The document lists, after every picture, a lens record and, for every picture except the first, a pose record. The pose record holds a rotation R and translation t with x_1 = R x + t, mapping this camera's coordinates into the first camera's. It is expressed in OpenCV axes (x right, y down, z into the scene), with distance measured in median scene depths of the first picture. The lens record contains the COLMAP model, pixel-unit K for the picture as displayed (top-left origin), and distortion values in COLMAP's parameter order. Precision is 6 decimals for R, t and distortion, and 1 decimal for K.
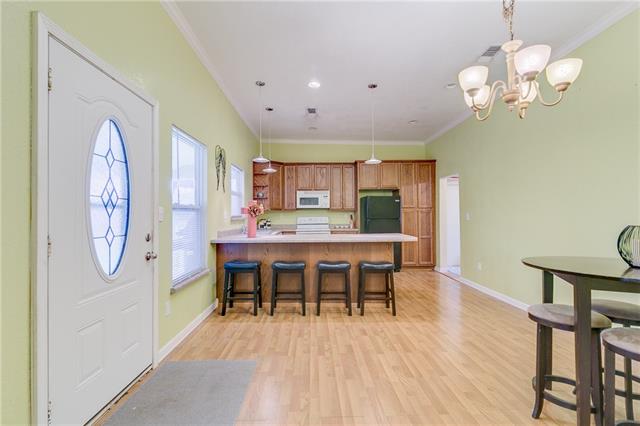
lens RADIAL K [[294.9, 0, 327.3], [0, 294.9, 211.4], [0, 0, 1]] dist [-0.004825, -0.000375]
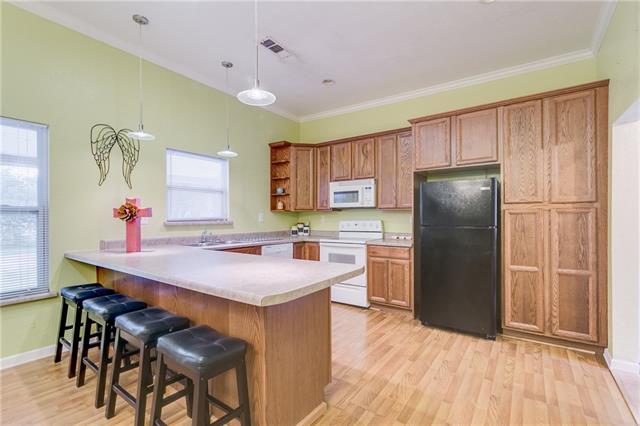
lens RADIAL K [[294.9, 0, 317.3], [0, 294.9, 216.1], [0, 0, 1]] dist [-0.004825, -0.000375]
pose [[0.784190, 0.002078, -0.620518, 0.567359], [0.006608, 0.999910, 0.011699, 0.001123], [0.620486, -0.013275, 0.784105, 0.829835]]
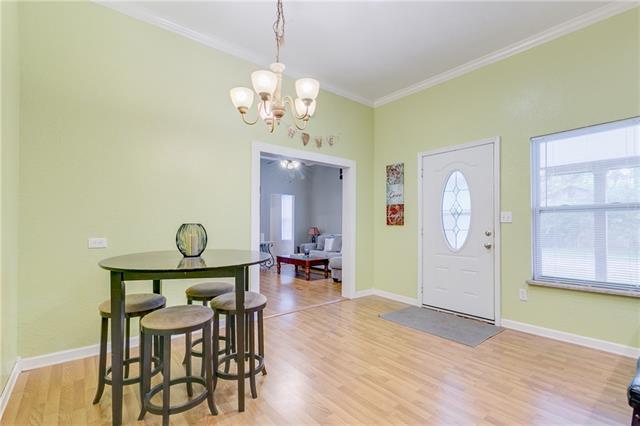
lens RADIAL K [[294.9, 0, 320.1], [0, 294.9, 226.1], [0, 0, 1]] dist [-0.004825, -0.000375]
pose [[-0.808176, 0.002595, -0.588936, 0.612182], [0.011407, 0.999872, -0.011248, 0.036743], [0.588831, -0.015808, -0.808101, 1.070947]]
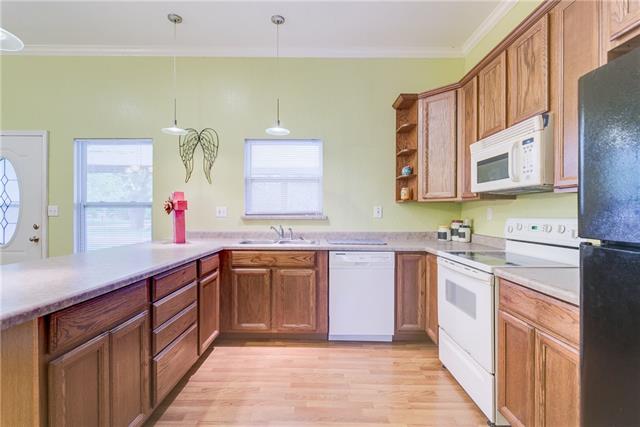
lens RADIAL K [[294.9, 0, 322.7], [0, 294.9, 212.3], [0, 0, 1]] dist [-0.004825, -0.000375]
pose [[-0.046761, 0.004921, -0.998894, 0.501380], [0.011875, 0.999920, 0.004370, 0.017277], [0.998836, -0.011657, -0.046816, 1.571259]]
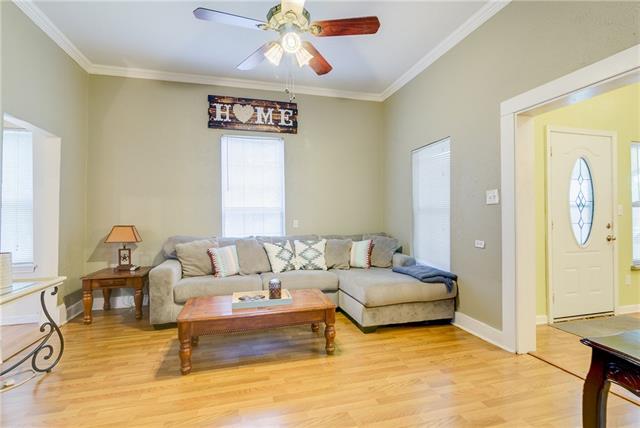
lens RADIAL K [[294.9, 0, 316.0], [0, 294.9, 217.8], [0, 0, 1]] dist [-0.004825, -0.000375]
pose [[0.203230, 0.000300, -0.979131, 0.351335], [0.022166, 0.999742, 0.004907, 0.004556], [0.978880, -0.022701, 0.203171, -0.485388]]
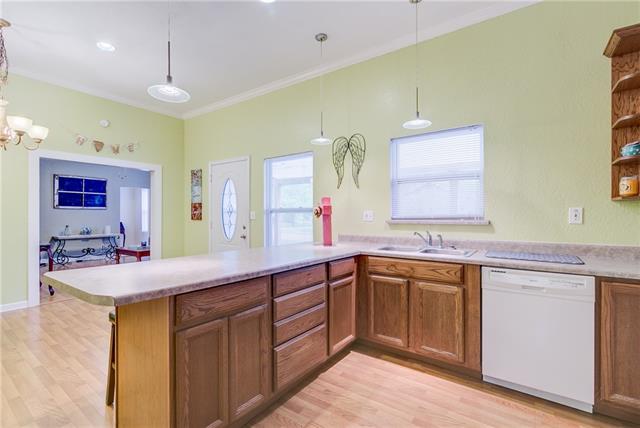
lens RADIAL K [[294.9, 0, 319.4], [0, 294.9, 216.3], [0, 0, 1]] dist [-0.004825, -0.000375]
pose [[-0.625541, 0.006063, -0.780168, 0.404449], [0.014168, 0.999893, -0.003589, 0.018226], [0.780063, -0.013298, -0.625560, 1.667961]]
